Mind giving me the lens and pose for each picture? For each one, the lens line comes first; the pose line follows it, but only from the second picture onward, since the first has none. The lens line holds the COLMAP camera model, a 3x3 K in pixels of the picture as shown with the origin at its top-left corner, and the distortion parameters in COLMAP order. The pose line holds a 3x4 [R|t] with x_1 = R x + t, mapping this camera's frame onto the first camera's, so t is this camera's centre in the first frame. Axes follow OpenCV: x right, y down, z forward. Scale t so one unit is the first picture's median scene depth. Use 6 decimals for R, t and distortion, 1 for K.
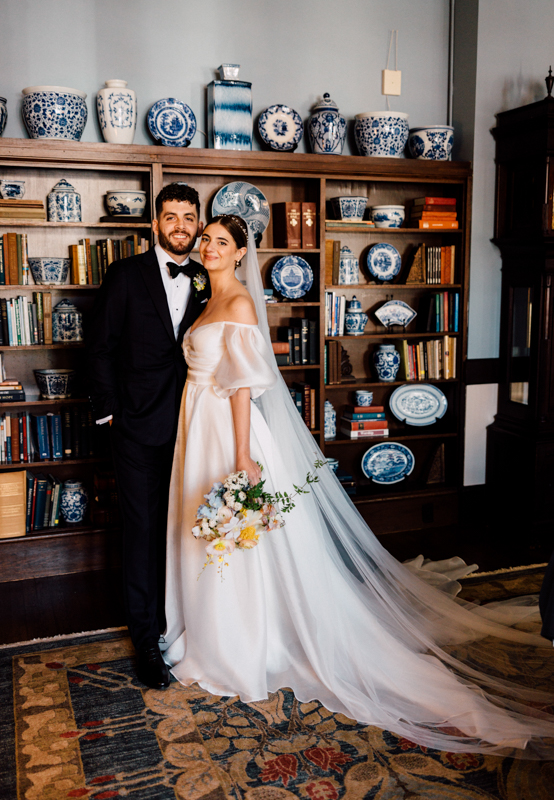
lens RADIAL K [[820.8, 0, 300.1], [0, 820.8, 386.0], [0, 0, 1]] dist [-0.002162, 0.000000]
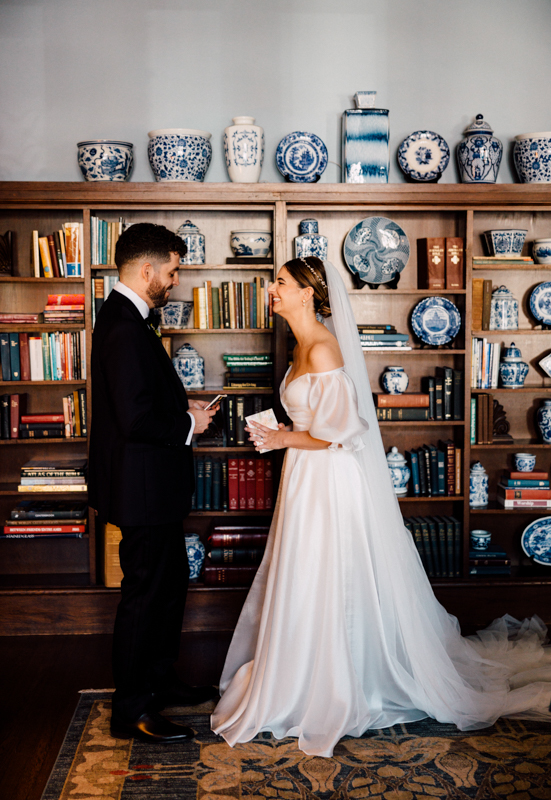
lens RADIAL K [[1047.1, 0, 297.4], [0, 1047.1, 404.0], [0, 0, 1]] dist [-0.008113, 0.000000]
pose [[0.955346, 0.026221, -0.294324, 0.188767], [-0.039933, 0.998374, -0.040675, 0.008893], [0.292779, 0.050612, 0.954840, -0.121538]]
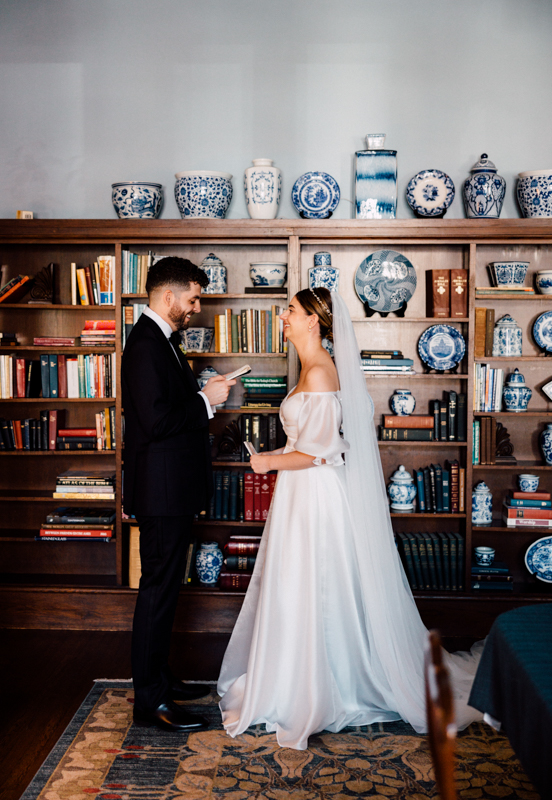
lens RADIAL K [[1023.0, 0, 275.0], [0, 1023.0, 395.6], [0, 0, 1]] dist [-0.018941, 0.000000]
pose [[0.915115, 0.029880, -0.402084, 0.297871], [-0.061819, 0.995857, -0.066690, 0.012417], [0.398425, 0.085886, 0.913171, -0.144404]]
